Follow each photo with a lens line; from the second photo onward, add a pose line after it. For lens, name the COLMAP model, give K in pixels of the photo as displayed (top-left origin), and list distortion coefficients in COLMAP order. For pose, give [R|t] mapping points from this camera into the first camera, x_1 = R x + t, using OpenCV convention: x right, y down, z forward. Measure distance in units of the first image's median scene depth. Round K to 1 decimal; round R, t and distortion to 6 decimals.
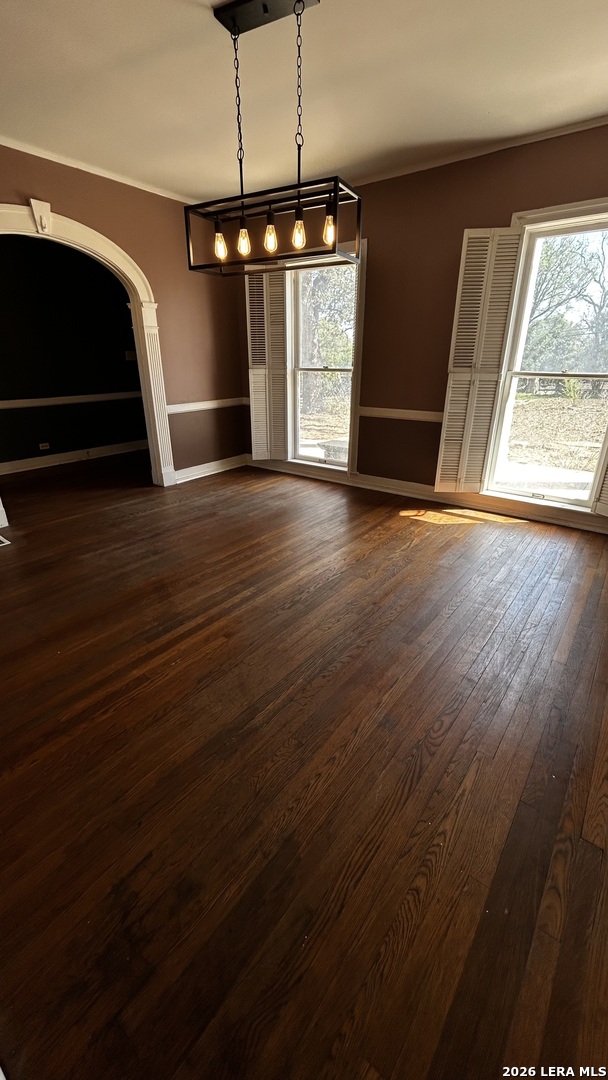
lens RADIAL K [[439.6, 0, 297.8], [0, 439.6, 536.5], [0, 0, 1]] dist [-0.002474, -0.000449]
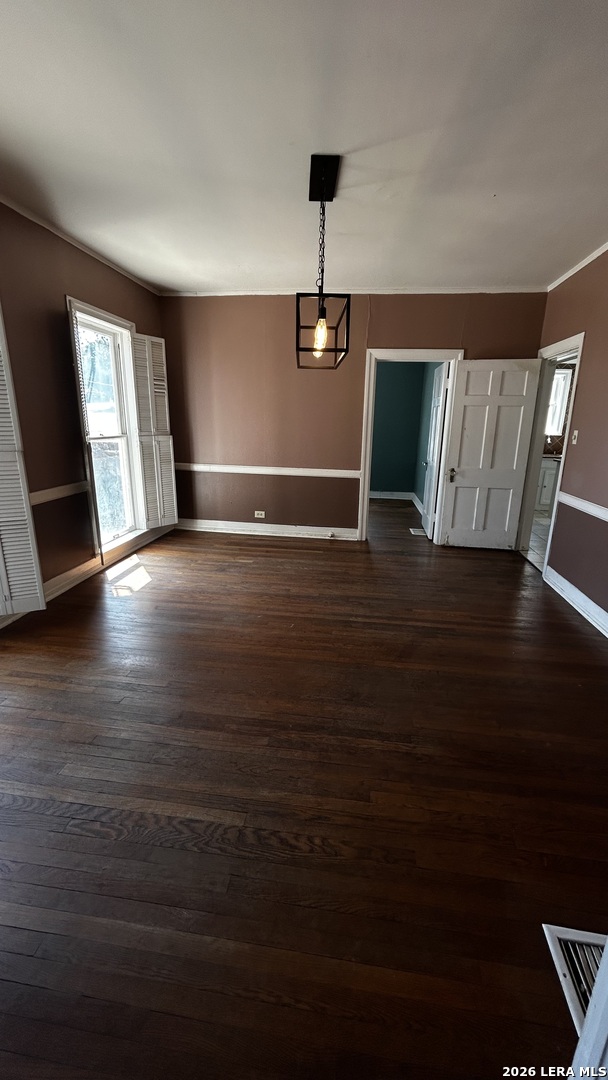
lens RADIAL K [[439.6, 0, 303.9], [0, 439.6, 537.8], [0, 0, 1]] dist [-0.002474, -0.000449]
pose [[-0.496246, -0.240262, 0.834275, -0.839189], [0.318299, 0.843682, 0.432303, -0.532936], [-0.807729, 0.480078, -0.342198, 1.209538]]
